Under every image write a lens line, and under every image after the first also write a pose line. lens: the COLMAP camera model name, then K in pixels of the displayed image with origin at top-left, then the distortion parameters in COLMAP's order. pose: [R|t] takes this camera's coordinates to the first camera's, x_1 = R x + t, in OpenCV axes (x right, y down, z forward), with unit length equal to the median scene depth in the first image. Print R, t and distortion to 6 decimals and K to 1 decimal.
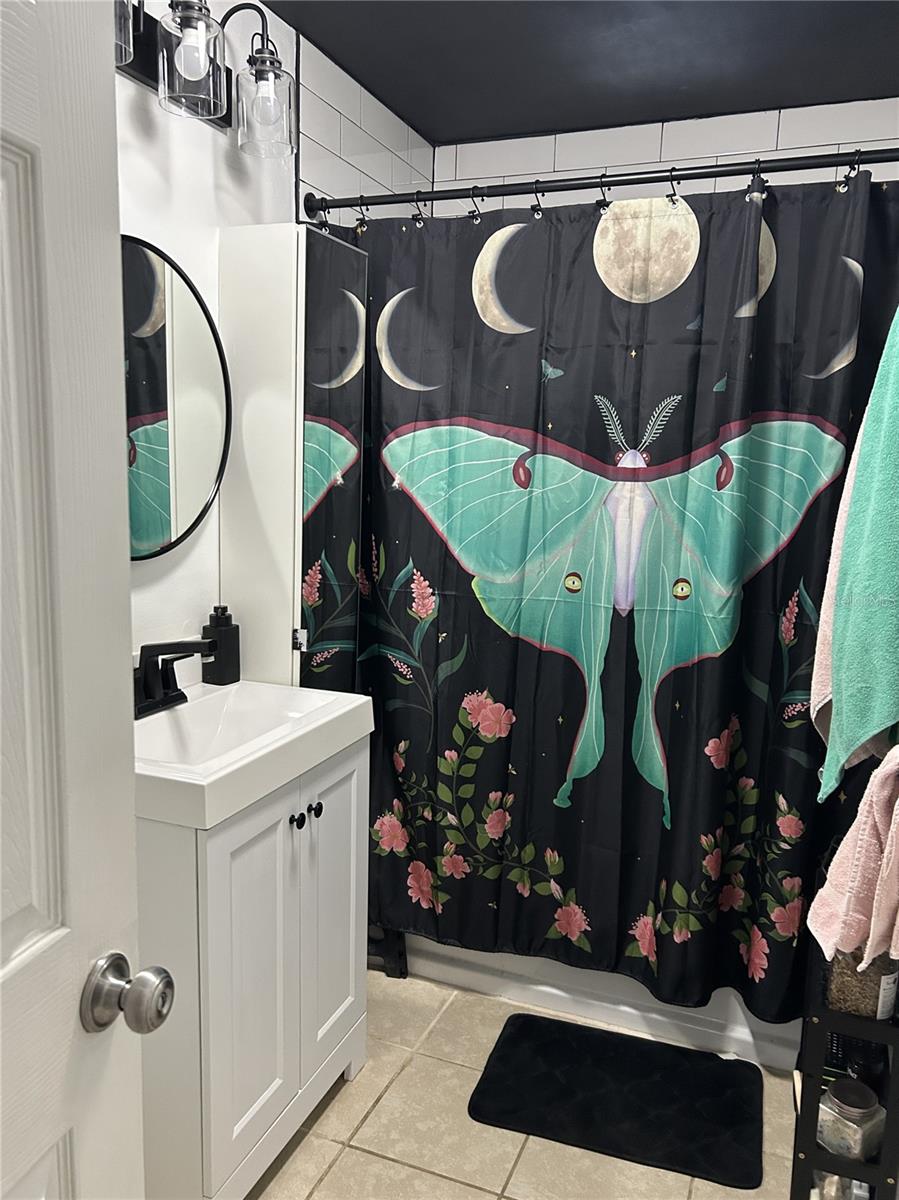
lens RADIAL K [[932.8, 0, 449.5], [0, 932.8, 600.0], [0, 0, 1]] dist [0.082960, -0.069273]
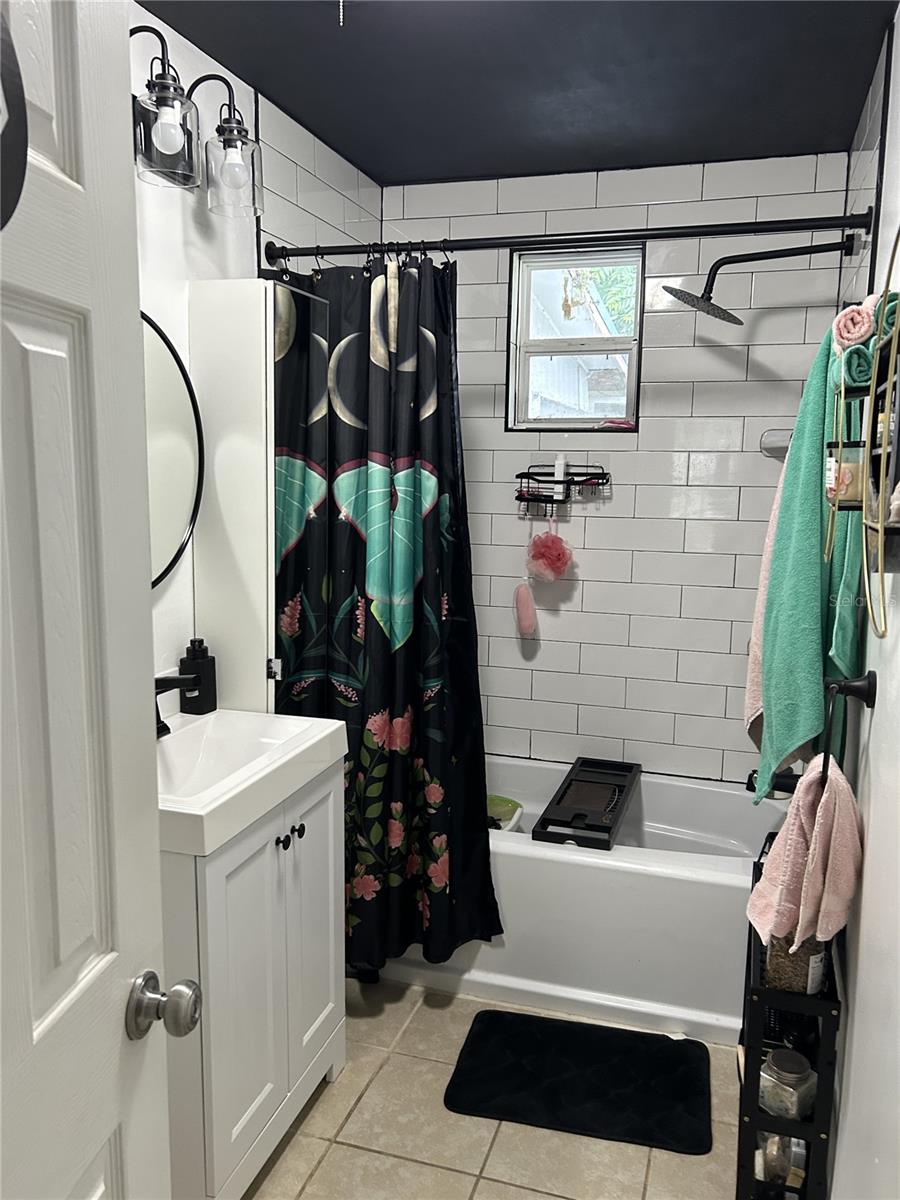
lens RADIAL K [[942.9, 0, 462.1], [0, 942.9, 602.9], [0, 0, 1]] dist [0.054426, -0.009247]
pose [[0.996587, -0.023934, 0.079010, -0.035022], [0.023706, 0.999712, 0.003817, -0.034835], [-0.079078, -0.001931, 0.996867, -0.088474]]
